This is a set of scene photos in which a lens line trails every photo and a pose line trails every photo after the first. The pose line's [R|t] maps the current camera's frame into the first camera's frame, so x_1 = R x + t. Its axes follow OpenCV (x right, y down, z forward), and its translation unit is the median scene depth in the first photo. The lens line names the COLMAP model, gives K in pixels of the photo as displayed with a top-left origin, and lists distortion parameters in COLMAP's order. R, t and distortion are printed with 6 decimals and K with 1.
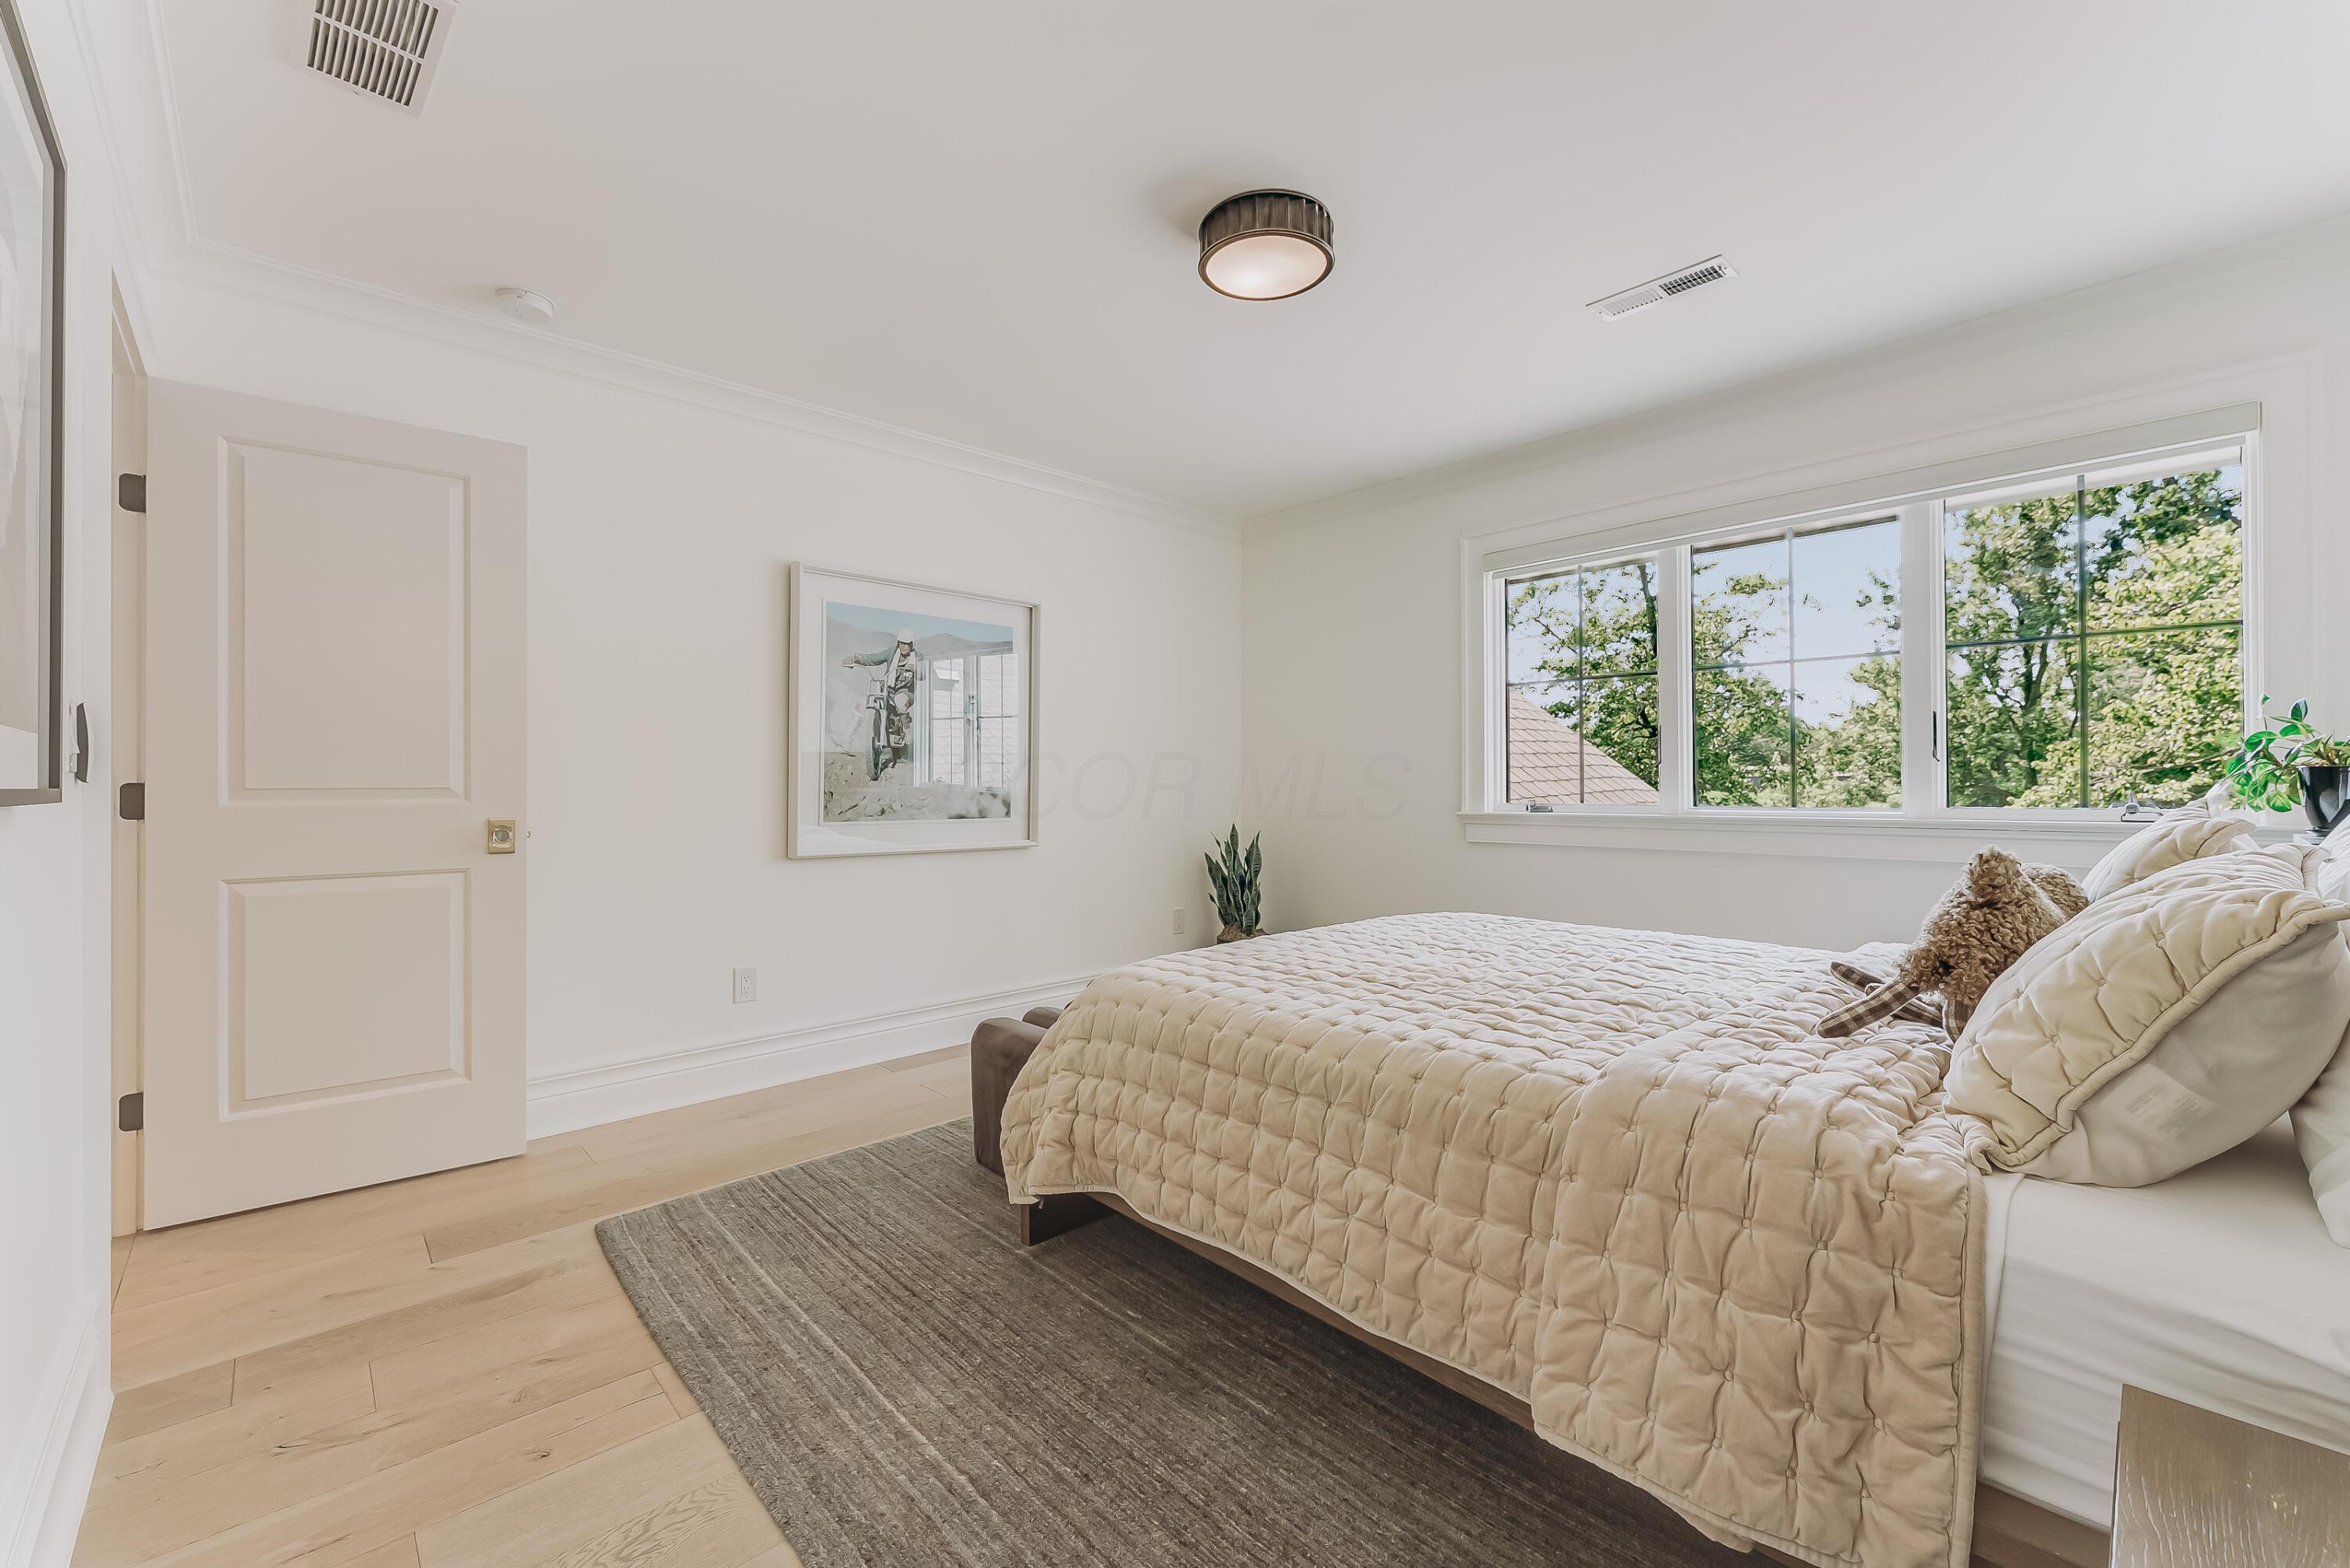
lens RADIAL K [[947.8, 0, 1168.7], [0, 947.8, 783.0], [0, 0, 1]] dist [-0.002624, -0.000214]
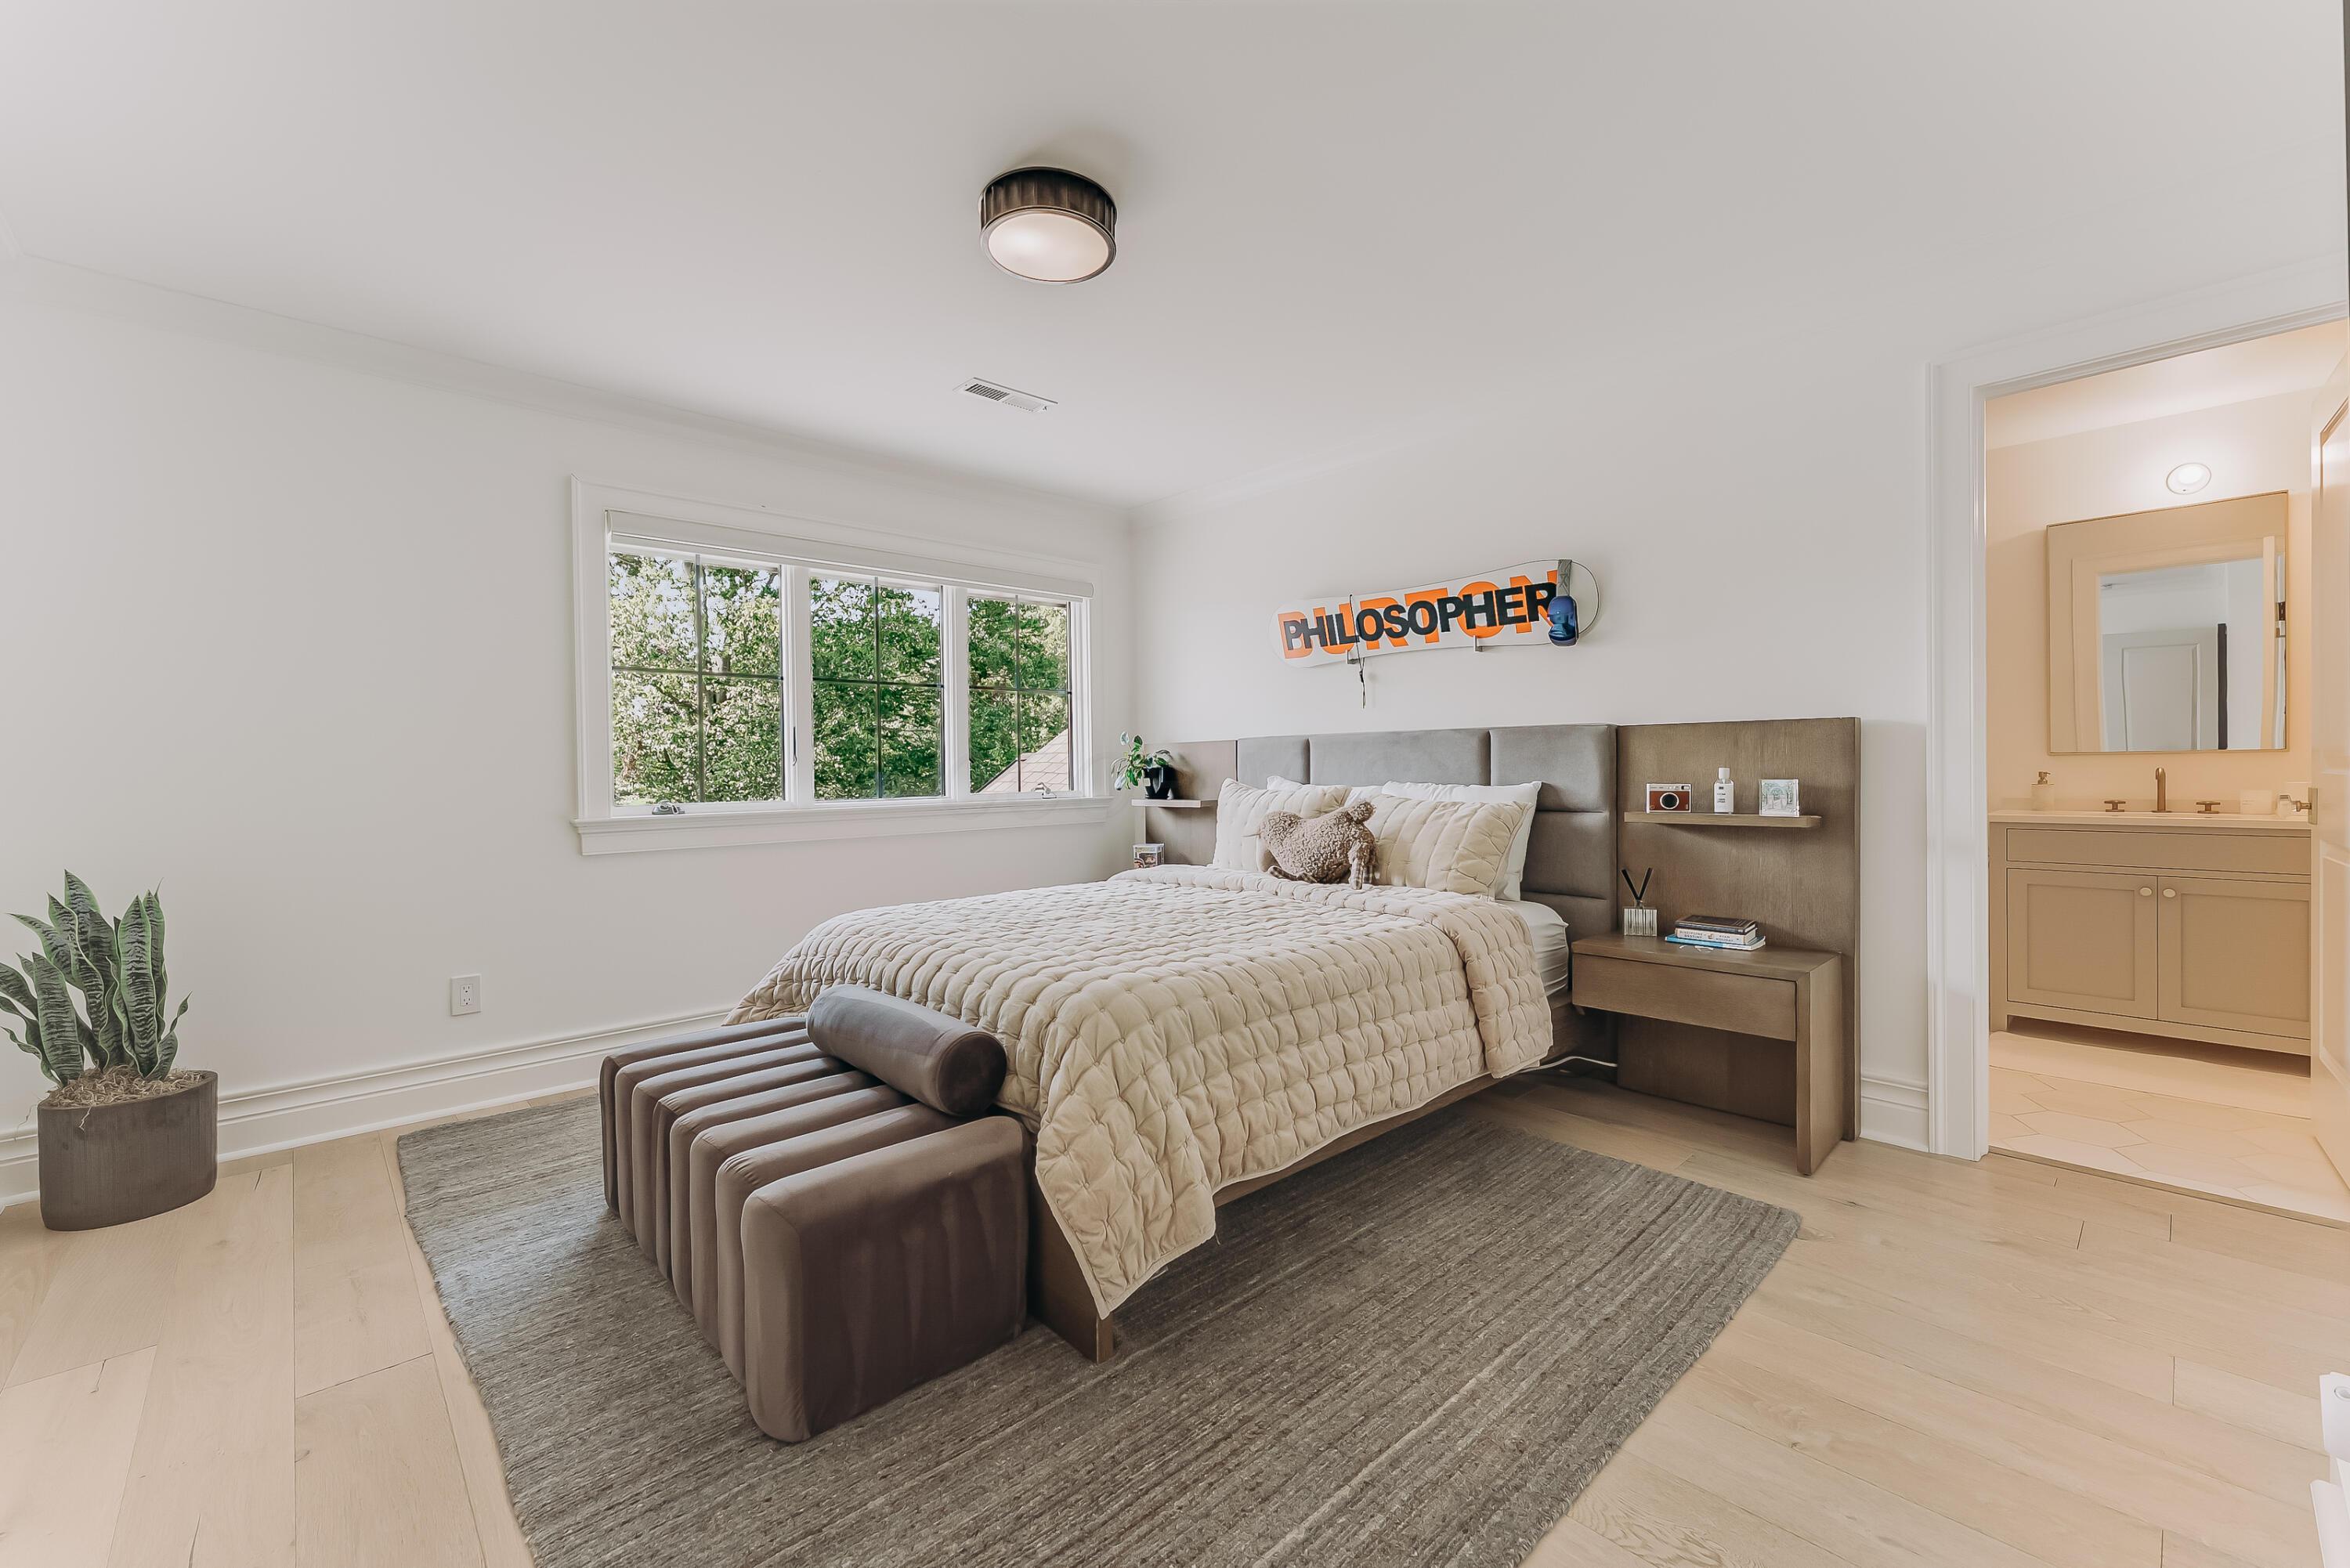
lens RADIAL K [[947.8, 0, 1169.4], [0, 947.8, 775.4], [0, 0, 1]] dist [-0.002624, -0.000214]
pose [[0.006531, -0.002883, 0.999975, -1.173642], [0.016085, 0.999867, 0.002778, -0.001917], [-0.999849, 0.016067, 0.006576, 1.167293]]
